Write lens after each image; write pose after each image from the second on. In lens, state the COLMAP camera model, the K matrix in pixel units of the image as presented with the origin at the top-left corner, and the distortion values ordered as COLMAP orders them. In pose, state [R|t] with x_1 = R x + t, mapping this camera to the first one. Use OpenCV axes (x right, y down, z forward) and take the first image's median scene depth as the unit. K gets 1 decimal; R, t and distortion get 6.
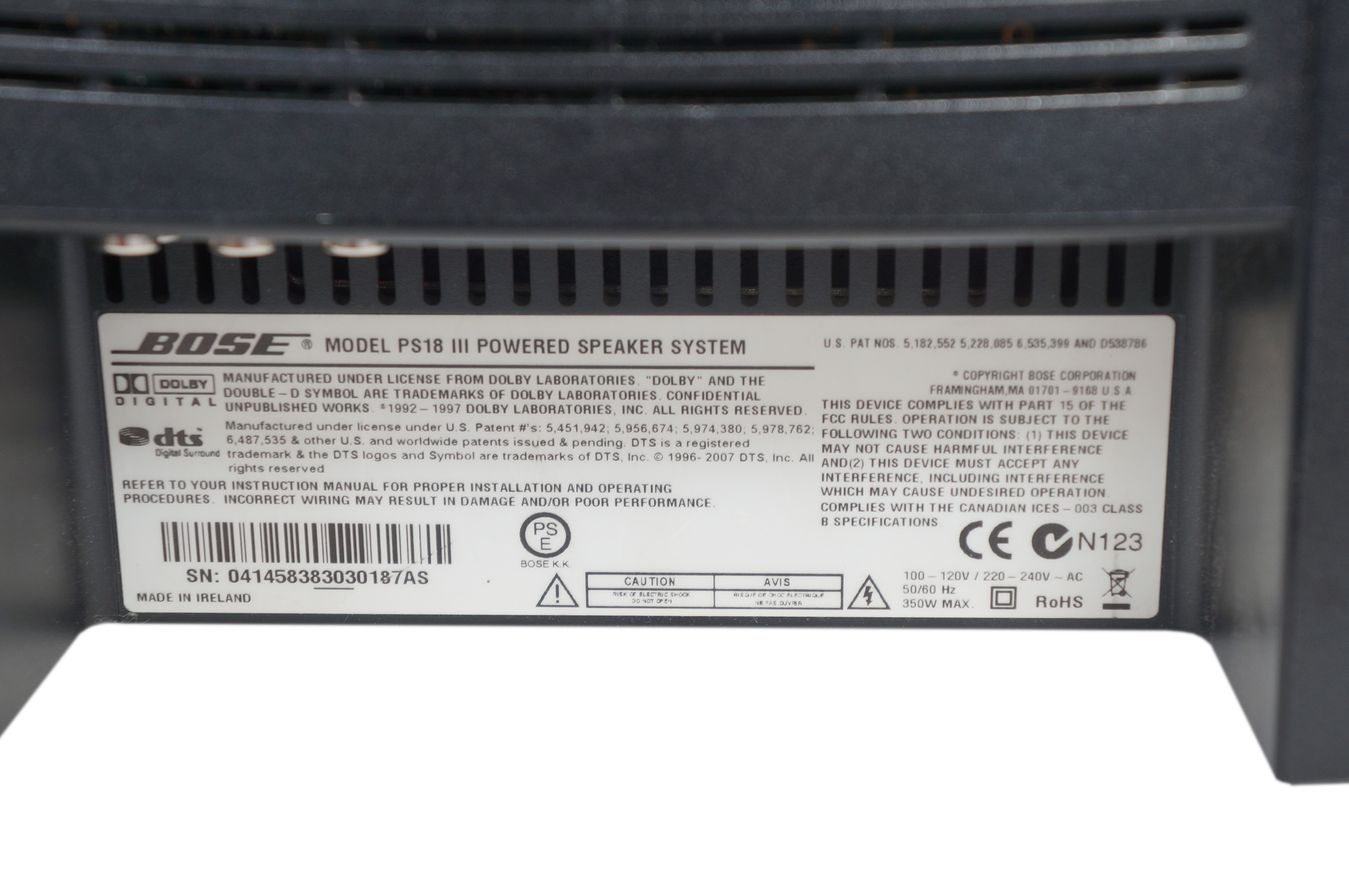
lens RADIAL K [[3153.6, 0, 674.7], [0, 3153.6, 446.3], [0, 0, 1]] dist [0.325401, 0.000000]
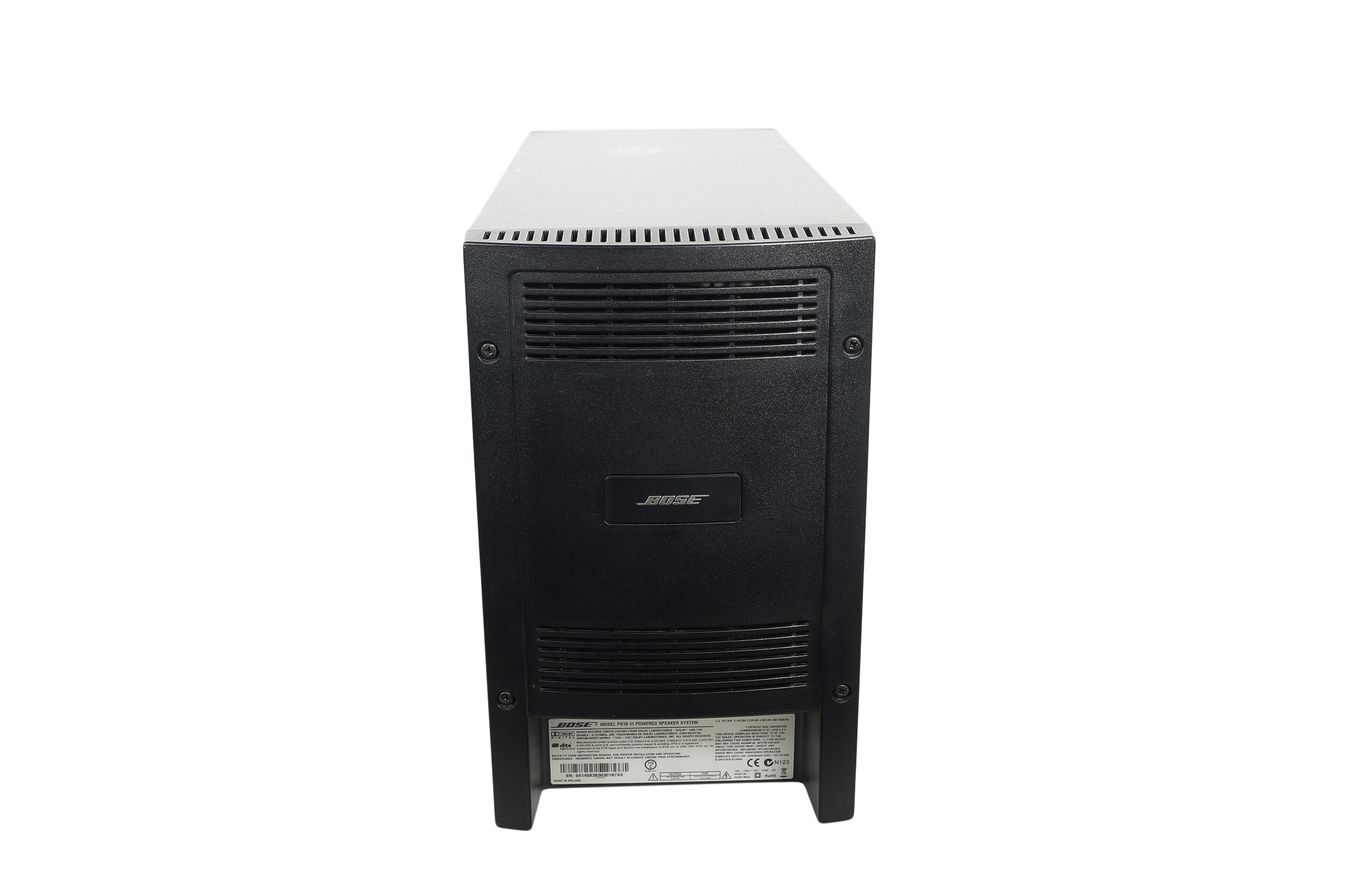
lens RADIAL K [[1405.0, 0, 676.2], [0, 1405.0, 447.5], [0, 0, 1]] dist [-0.008427, 0.000000]
pose [[0.997479, -0.017931, 0.068654, -0.129048], [0.021044, 0.998770, -0.044888, -0.313464], [-0.067765, 0.046219, 0.996630, -0.909763]]
